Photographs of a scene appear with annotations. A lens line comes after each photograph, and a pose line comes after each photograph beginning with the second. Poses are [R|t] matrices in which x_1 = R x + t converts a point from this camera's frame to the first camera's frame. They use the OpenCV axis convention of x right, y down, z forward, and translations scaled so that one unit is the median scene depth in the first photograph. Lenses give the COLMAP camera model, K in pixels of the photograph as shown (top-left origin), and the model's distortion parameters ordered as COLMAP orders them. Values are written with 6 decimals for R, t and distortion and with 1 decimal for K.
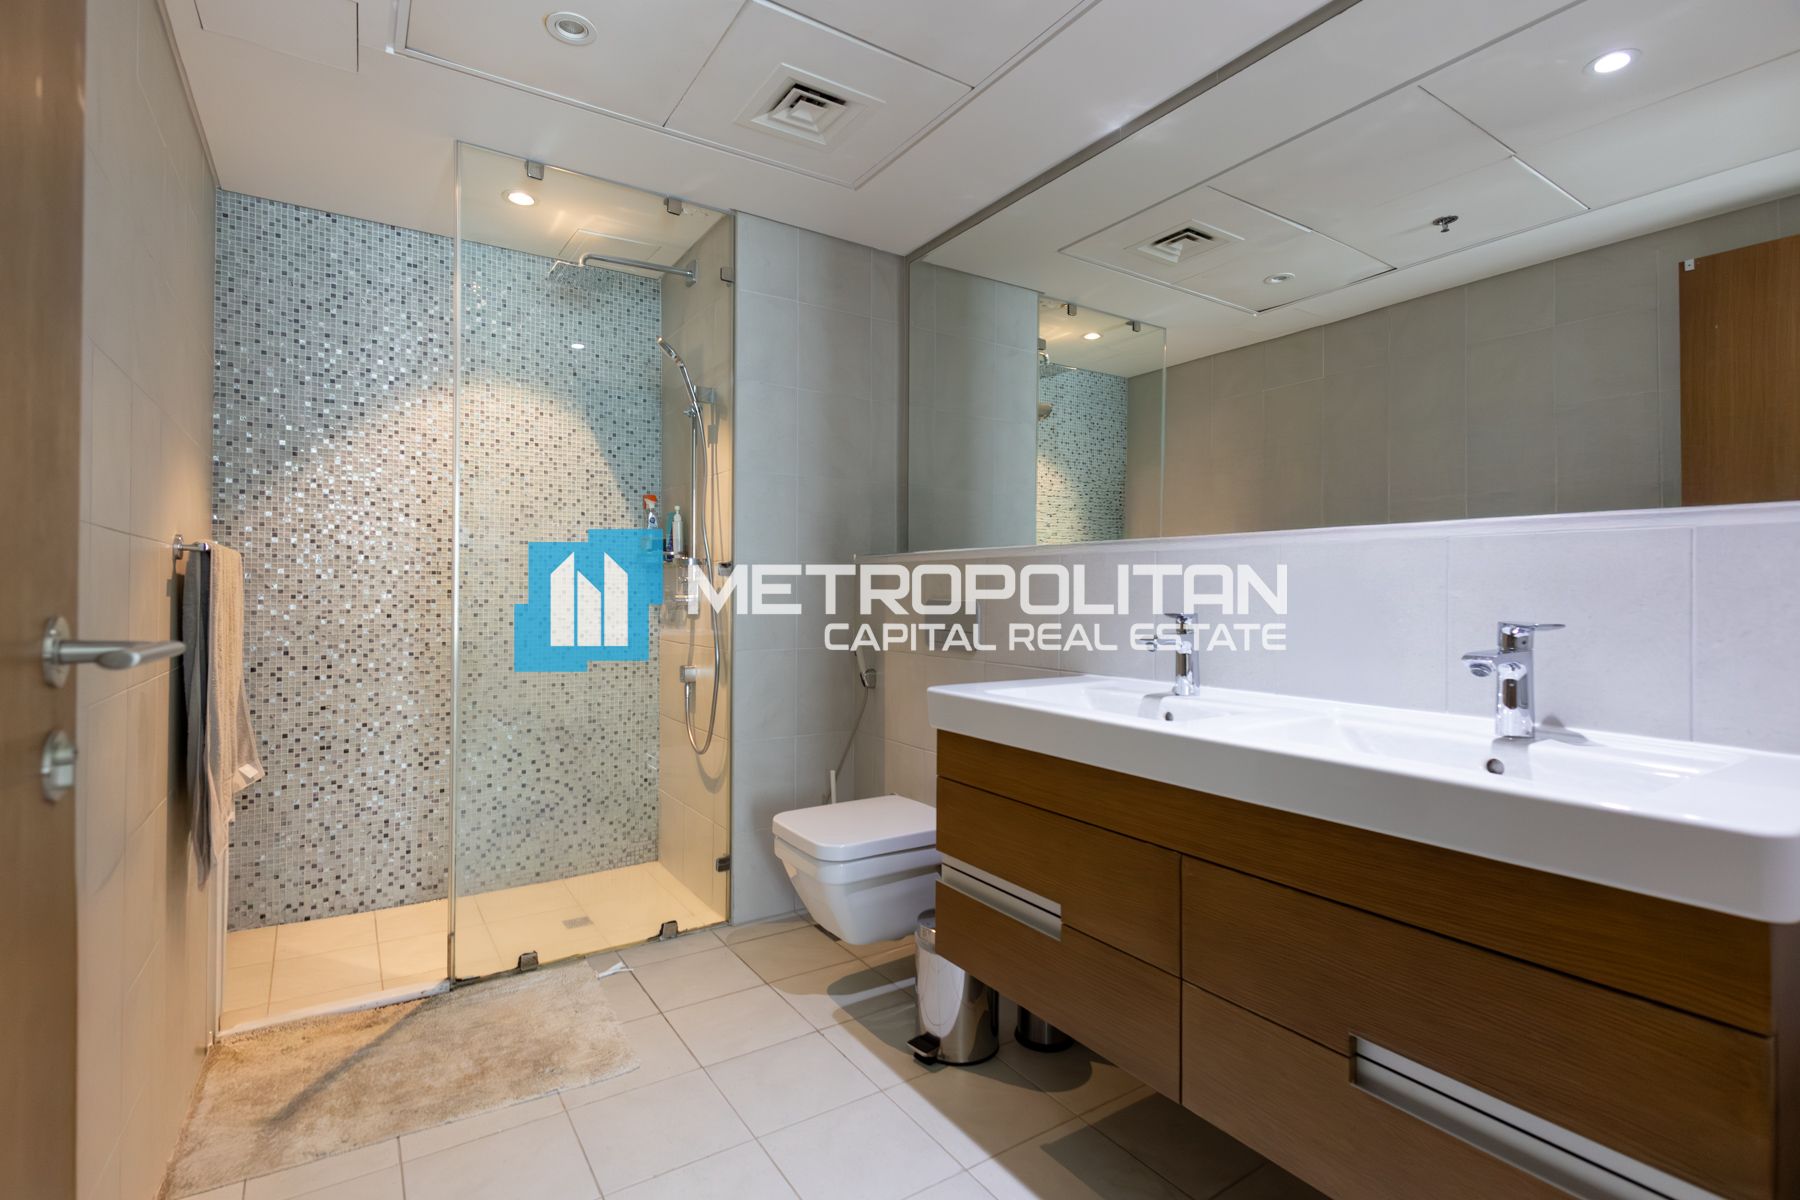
lens RADIAL K [[834.2, 0, 898.8], [0, 834.2, 588.4], [0, 0, 1]] dist [-0.001093, 0.000025]
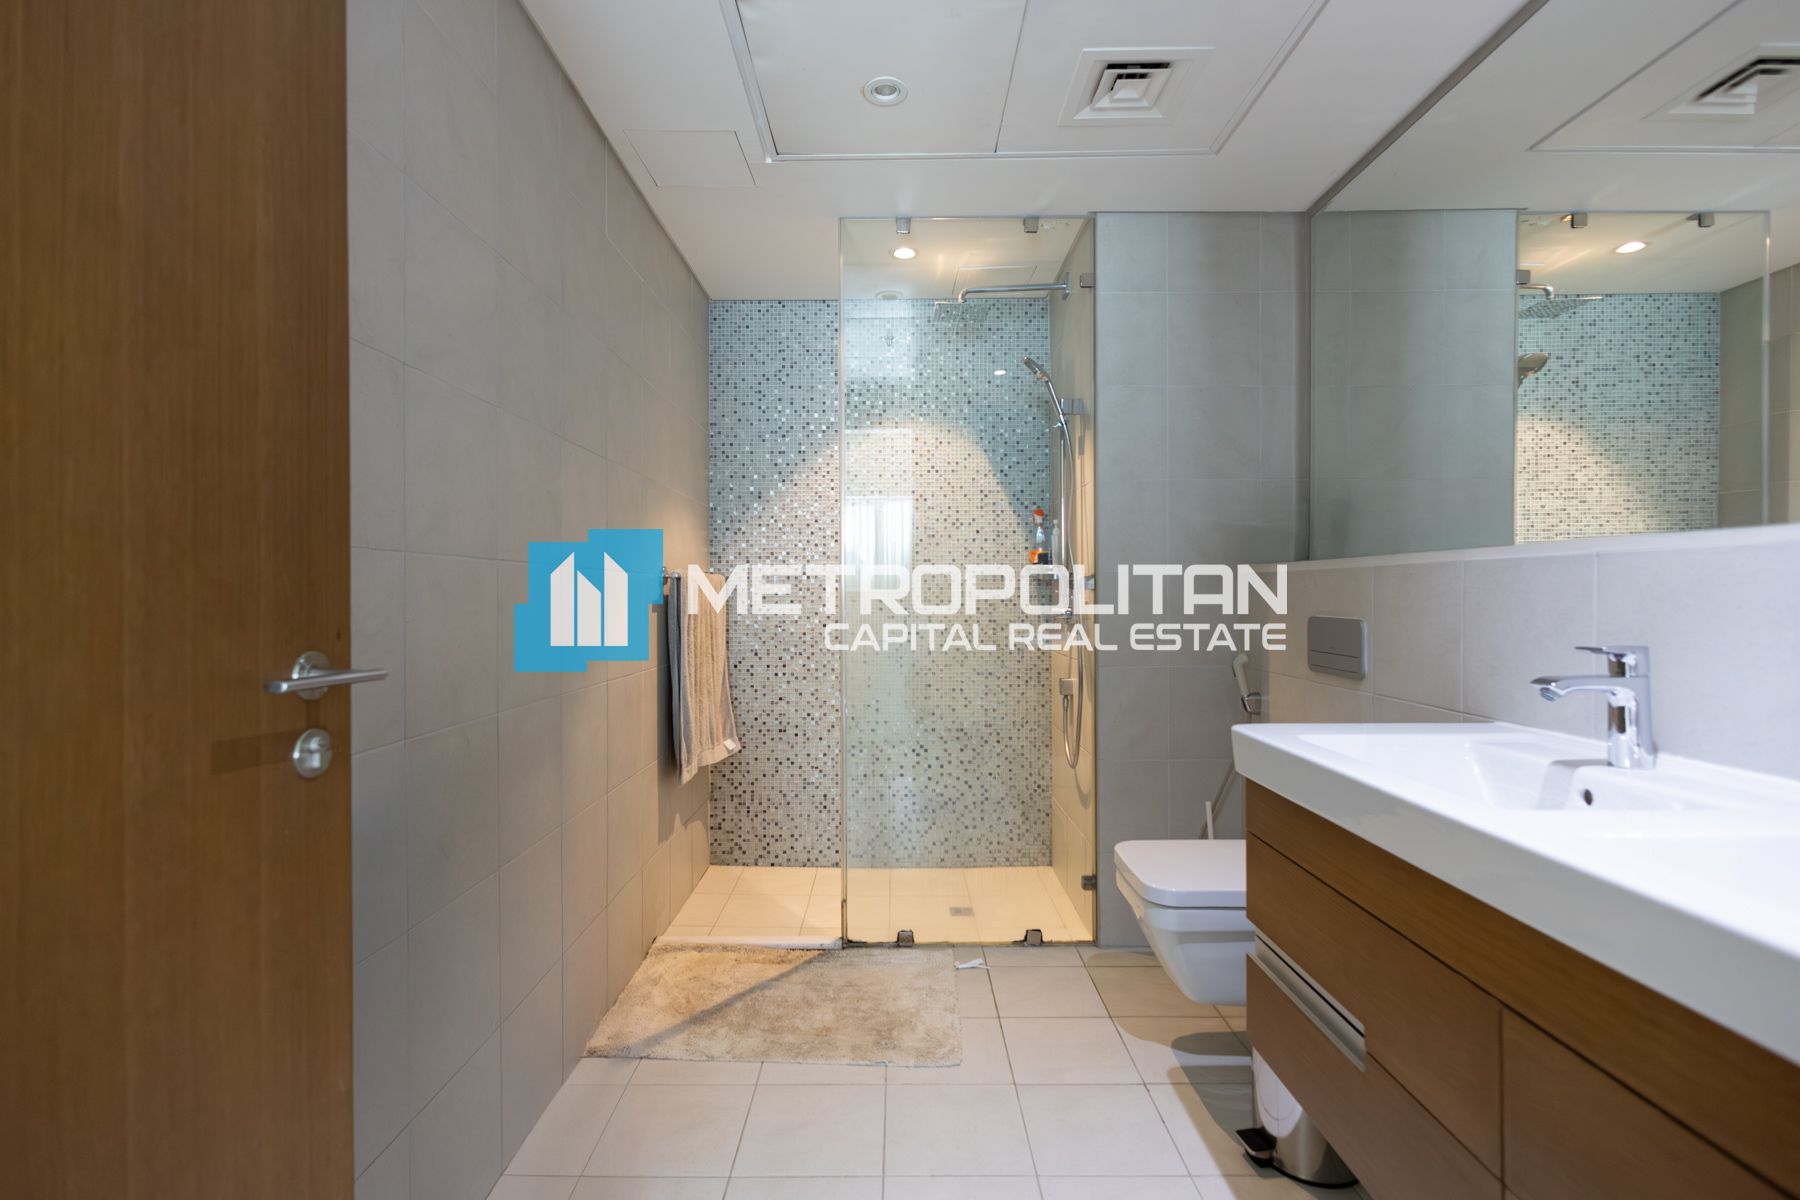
lens RADIAL K [[819.8, 0, 900.0], [0, 819.8, 600.0], [0, 0, 1]] dist [0.001696, -0.000147]
pose [[0.835327, -0.004347, -0.549736, 0.134316], [0.010018, 0.999923, 0.007314, -0.011726], [0.549662, -0.011617, 0.835307, 0.073157]]
